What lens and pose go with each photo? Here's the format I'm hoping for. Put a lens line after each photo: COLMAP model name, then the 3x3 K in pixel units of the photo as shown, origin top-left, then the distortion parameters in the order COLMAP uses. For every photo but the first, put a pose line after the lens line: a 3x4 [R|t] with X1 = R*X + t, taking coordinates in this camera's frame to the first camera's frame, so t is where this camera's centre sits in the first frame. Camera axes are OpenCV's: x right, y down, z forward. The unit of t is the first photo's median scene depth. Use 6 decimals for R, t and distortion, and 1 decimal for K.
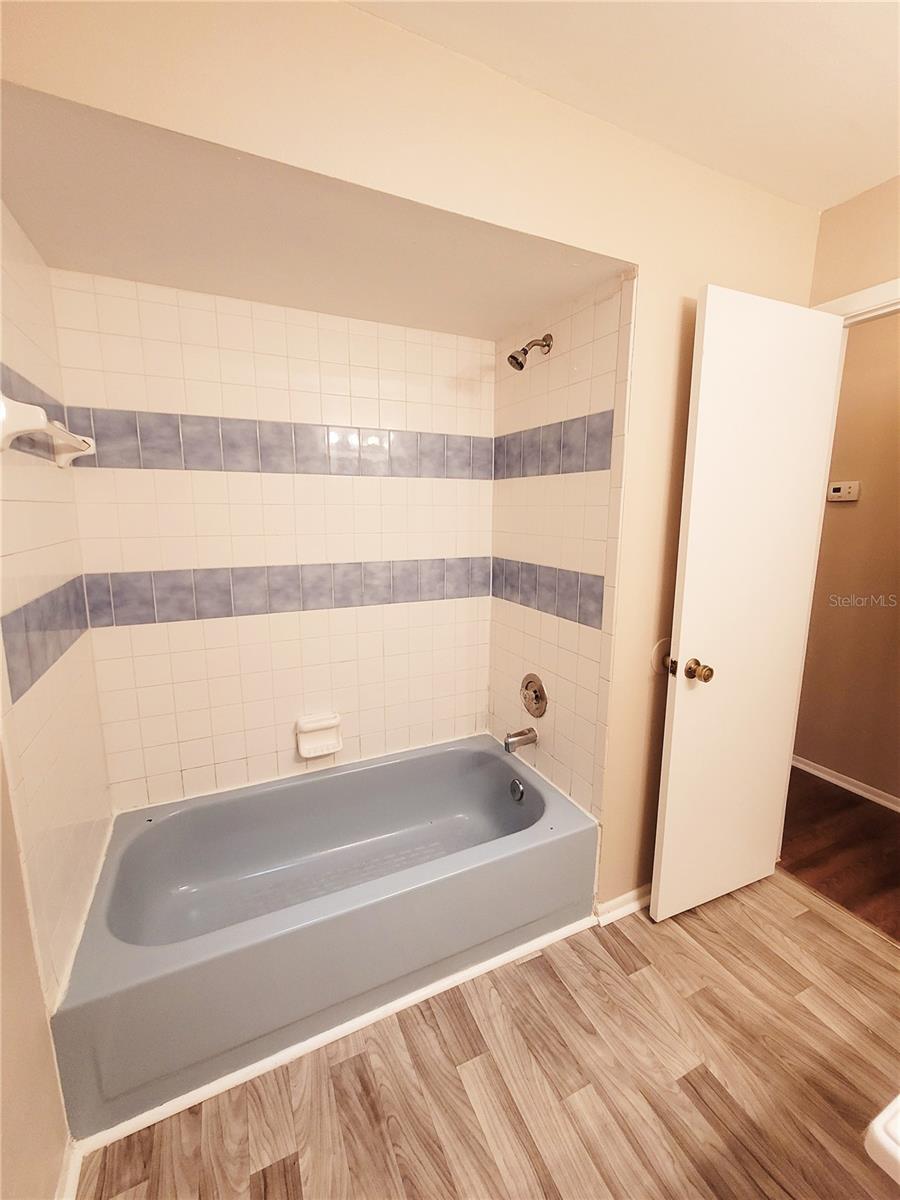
lens RADIAL K [[492.7, 0, 449.3], [0, 492.7, 595.3], [0, 0, 1]] dist [-0.003351, 0.001125]
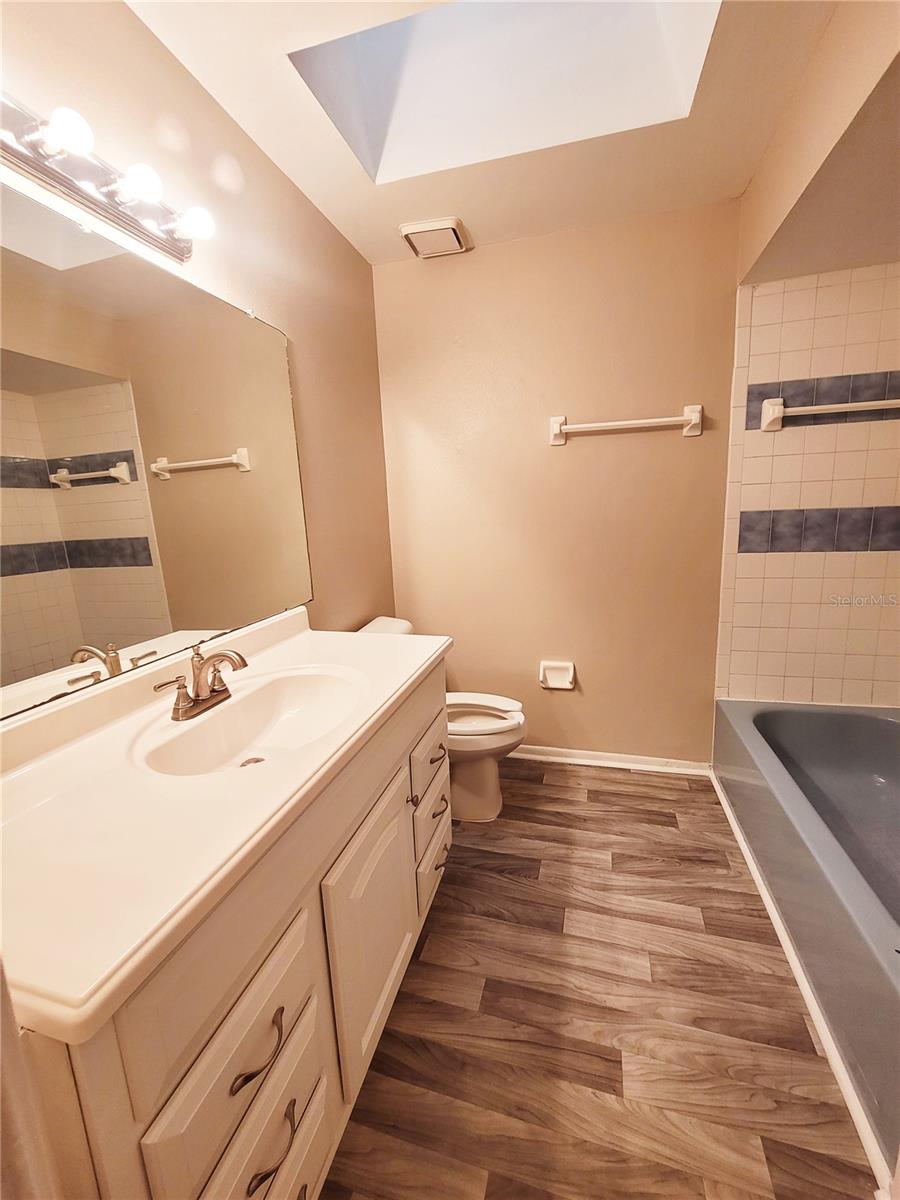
lens RADIAL K [[492.7, 0, 449.3], [0, 492.7, 595.3], [0, 0, 1]] dist [-0.003351, 0.001125]
pose [[-0.660554, 0.155591, -0.734479, 1.243233], [-0.096773, 0.952485, 0.288805, -0.079352], [0.744515, 0.261849, -0.614111, 1.114877]]
